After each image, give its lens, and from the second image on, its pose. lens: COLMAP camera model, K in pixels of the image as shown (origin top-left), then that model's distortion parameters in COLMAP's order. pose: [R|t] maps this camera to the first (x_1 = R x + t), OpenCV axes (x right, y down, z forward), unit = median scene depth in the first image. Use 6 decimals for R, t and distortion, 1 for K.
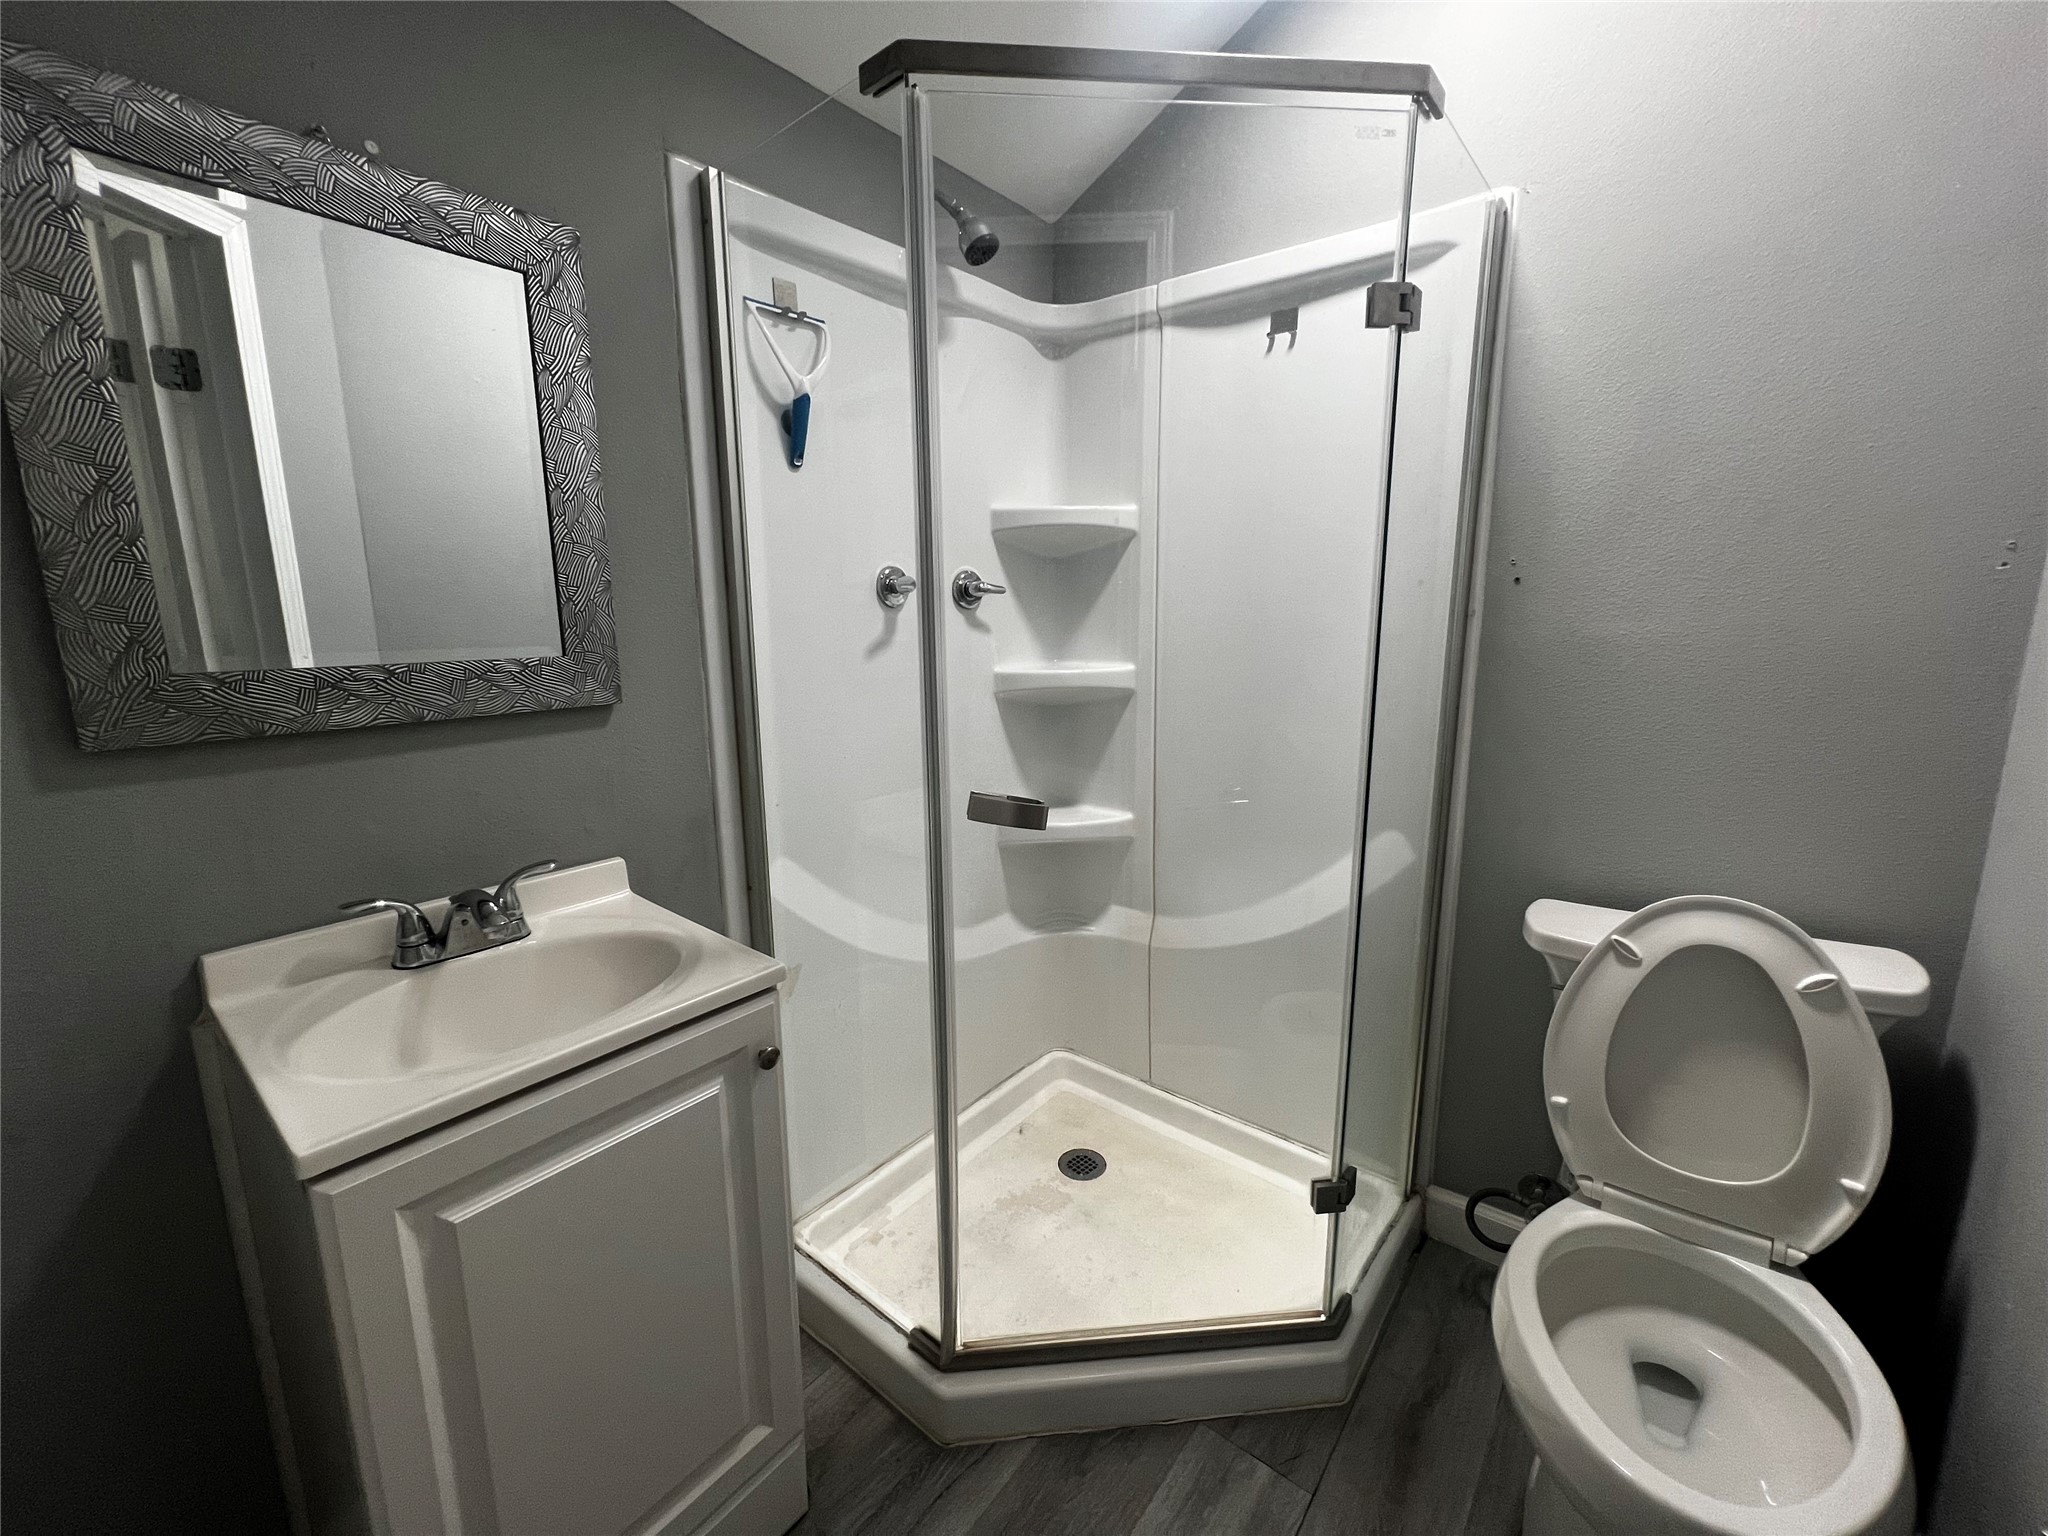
lens RADIAL K [[820.3, 0, 1020.5], [0, 820.3, 764.1], [0, 0, 1]] dist [-0.000033, -0.000327]
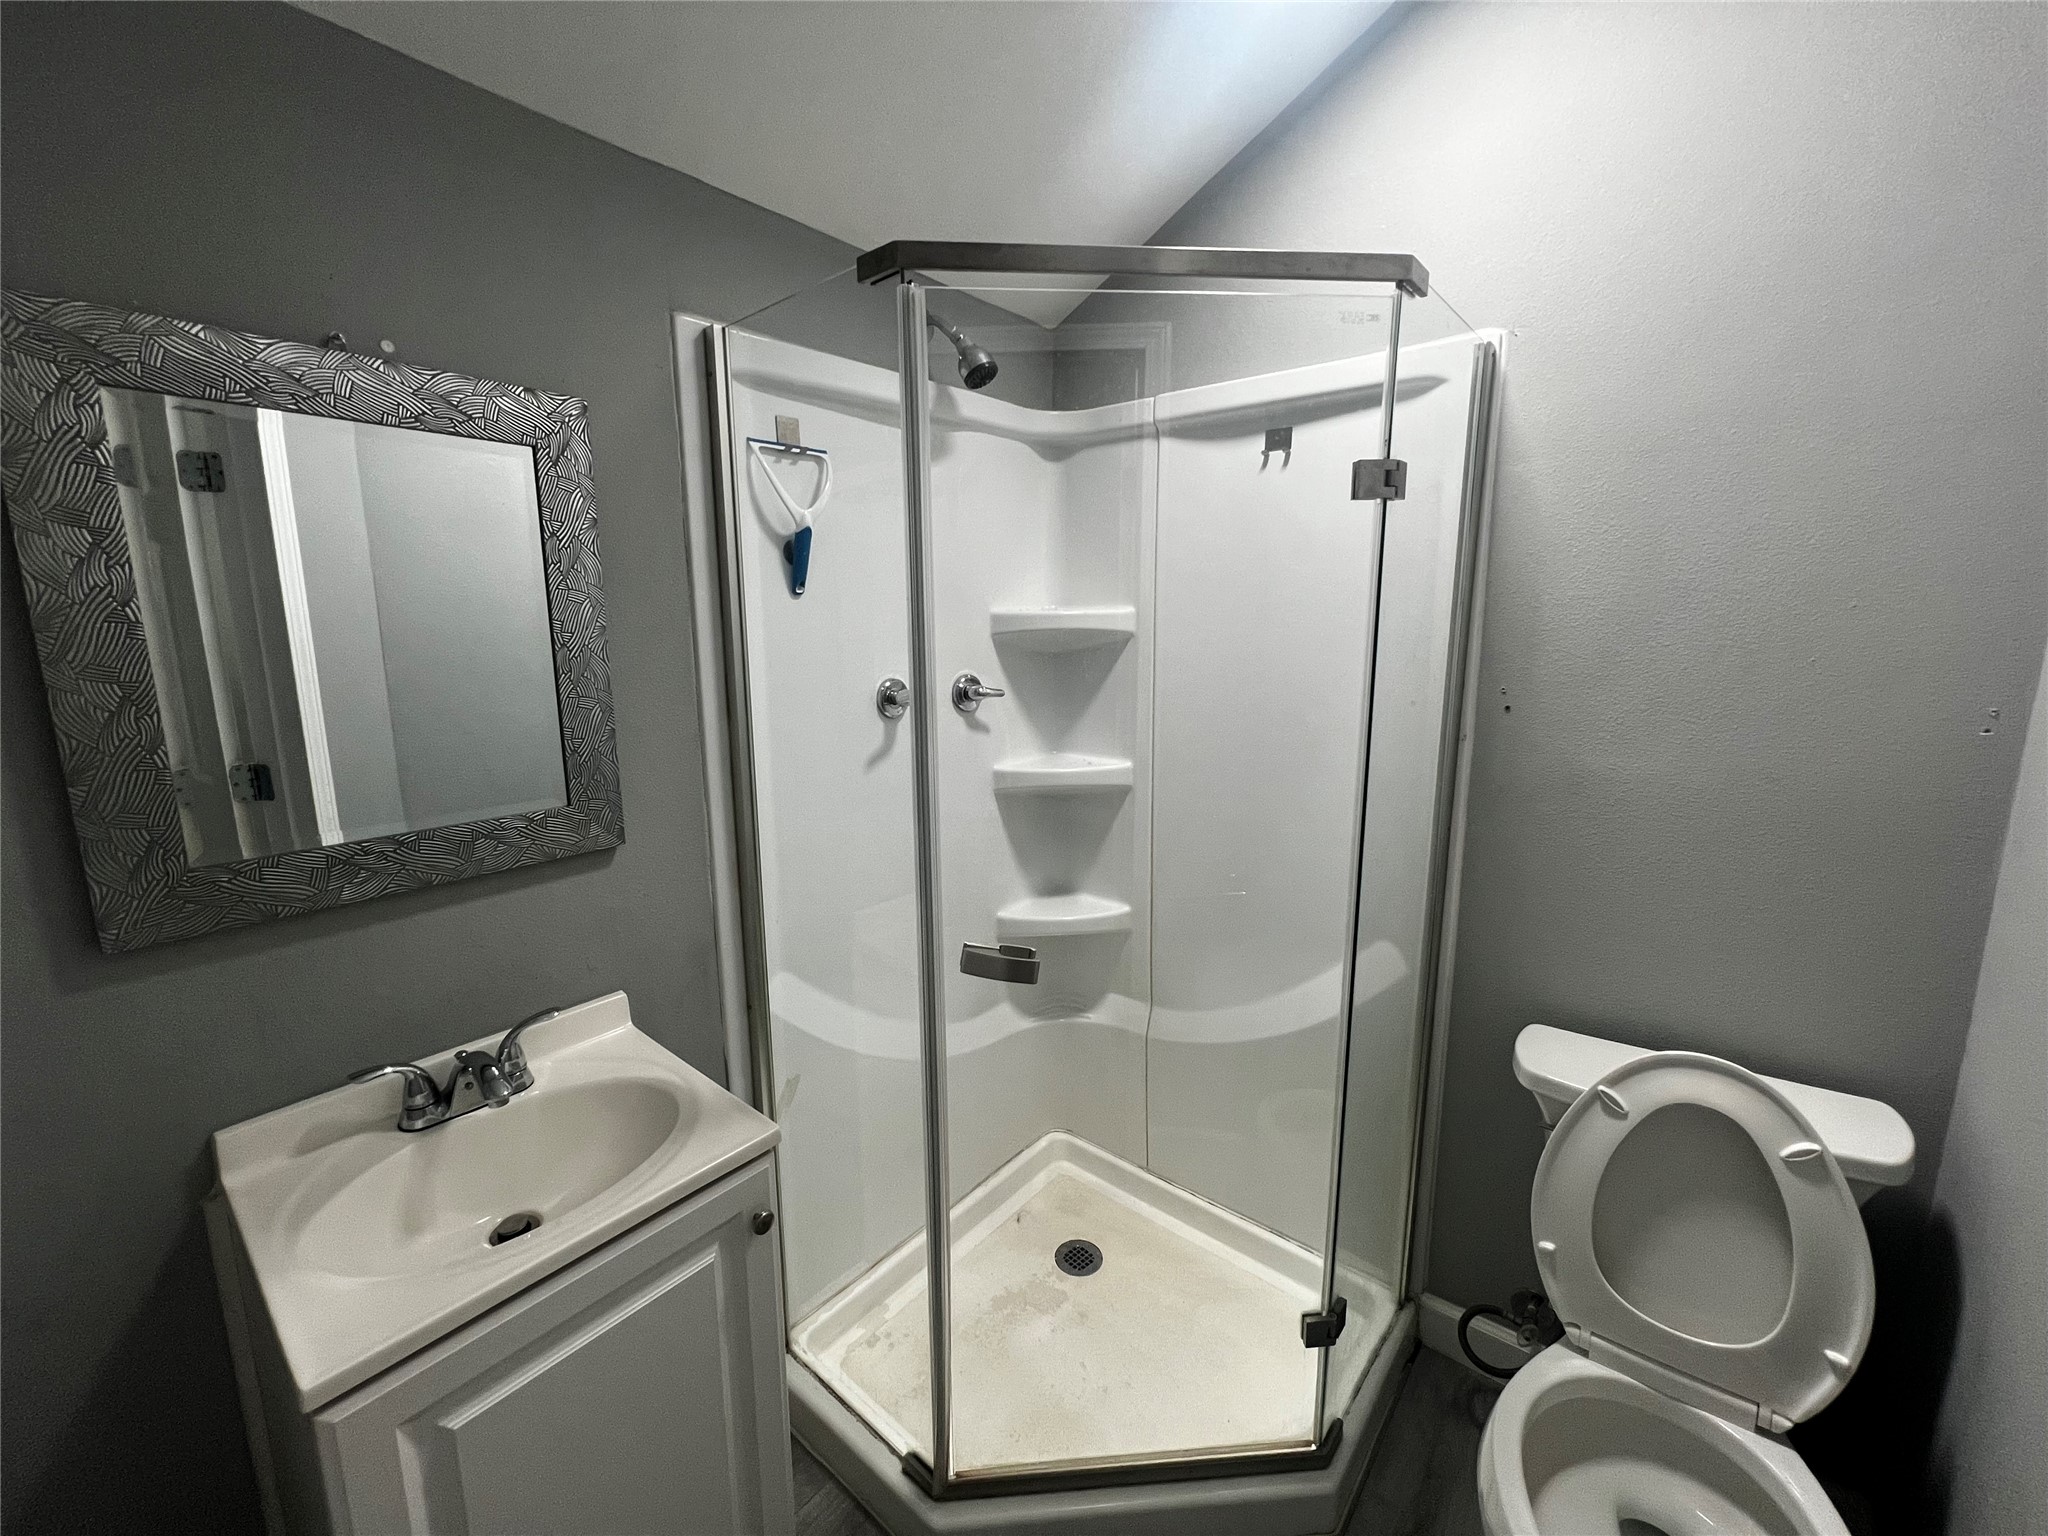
lens RADIAL K [[816.8, 0, 1020.0], [0, 816.8, 765.0], [0, 0, 1]] dist [-0.001349, 0.000155]
pose [[0.999933, 0.003885, -0.010949, 0.018143], [-0.003995, 0.999942, -0.010050, -0.166549], [0.010909, 0.010093, 0.999890, -0.015146]]
